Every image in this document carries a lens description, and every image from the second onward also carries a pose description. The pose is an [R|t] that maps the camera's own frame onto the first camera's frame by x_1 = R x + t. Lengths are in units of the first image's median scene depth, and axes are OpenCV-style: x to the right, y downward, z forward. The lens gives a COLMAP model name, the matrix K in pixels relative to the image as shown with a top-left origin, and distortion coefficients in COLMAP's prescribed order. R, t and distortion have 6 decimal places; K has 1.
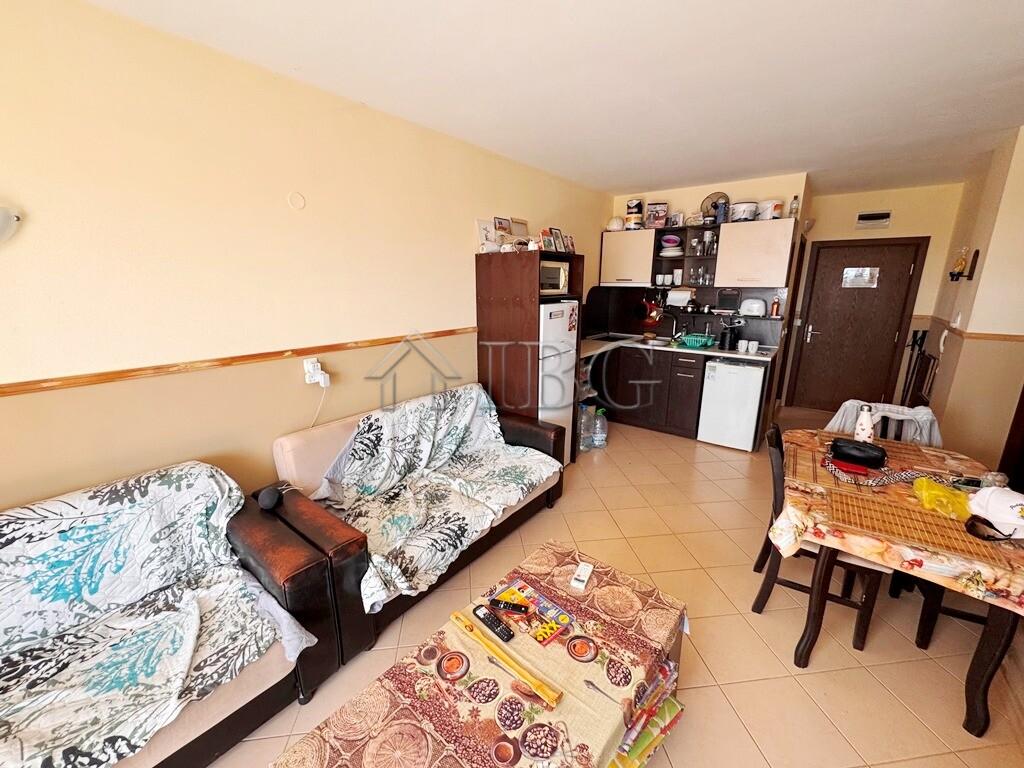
lens RADIAL K [[409.5, 0, 511.4], [0, 409.5, 382.1], [0, 0, 1]] dist [-0.002792, 0.000371]
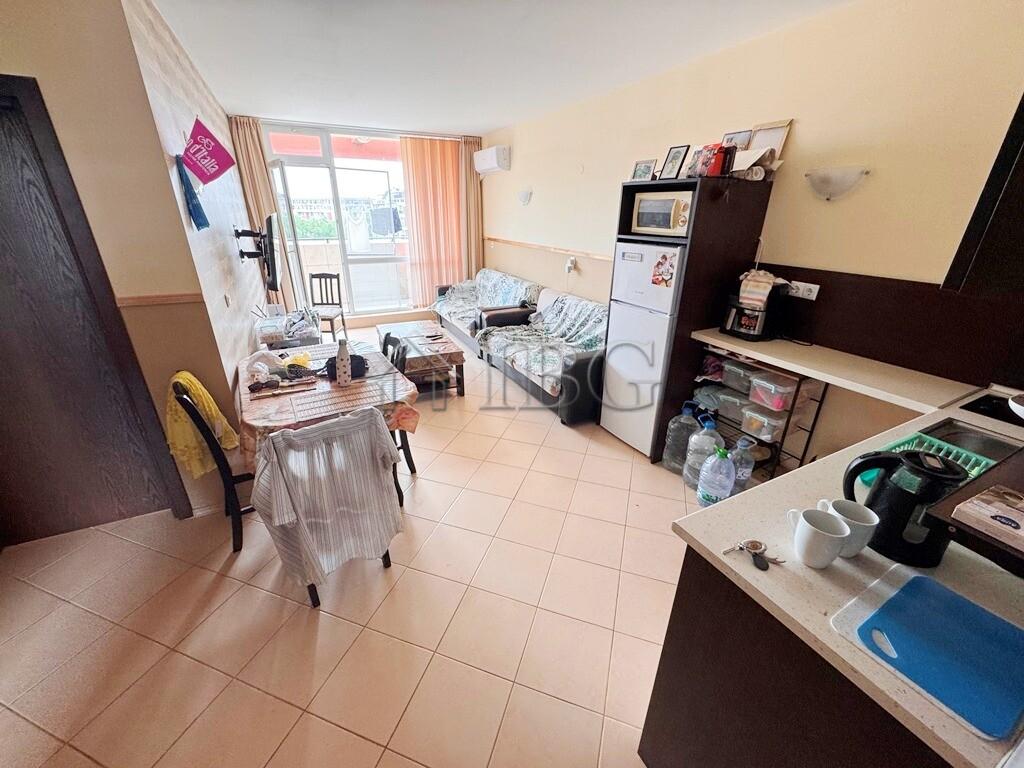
lens RADIAL K [[409.5, 0, 511.4], [0, 409.5, 382.1], [0, 0, 1]] dist [-0.002792, 0.000371]
pose [[-0.429684, 0.346530, -0.833840, 1.039427], [-0.225470, 0.853007, 0.470683, -0.288408], [0.874377, 0.390251, -0.288391, 1.123993]]
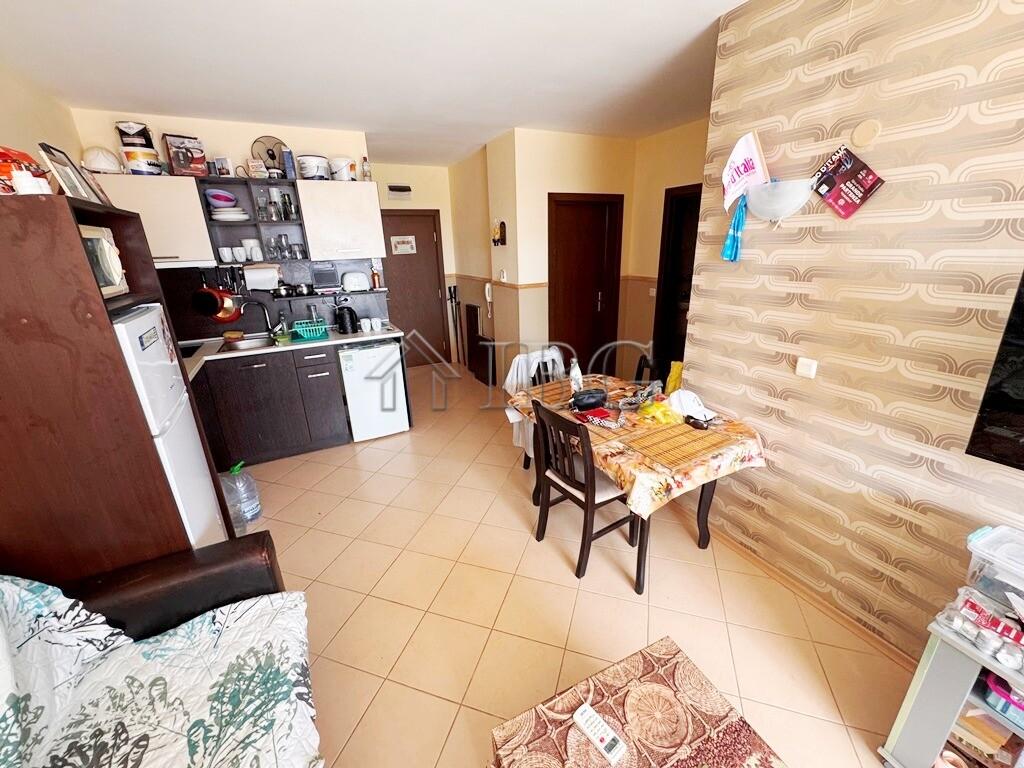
lens RADIAL K [[409.6, 0, 512.2], [0, 409.6, 382.8], [0, 0, 1]] dist [-0.003886, -0.000096]
pose [[0.418342, -0.309857, 0.853802, -0.136390], [0.247897, 0.943274, 0.220864, -0.114146], [-0.873806, 0.119258, 0.471424, 0.401606]]
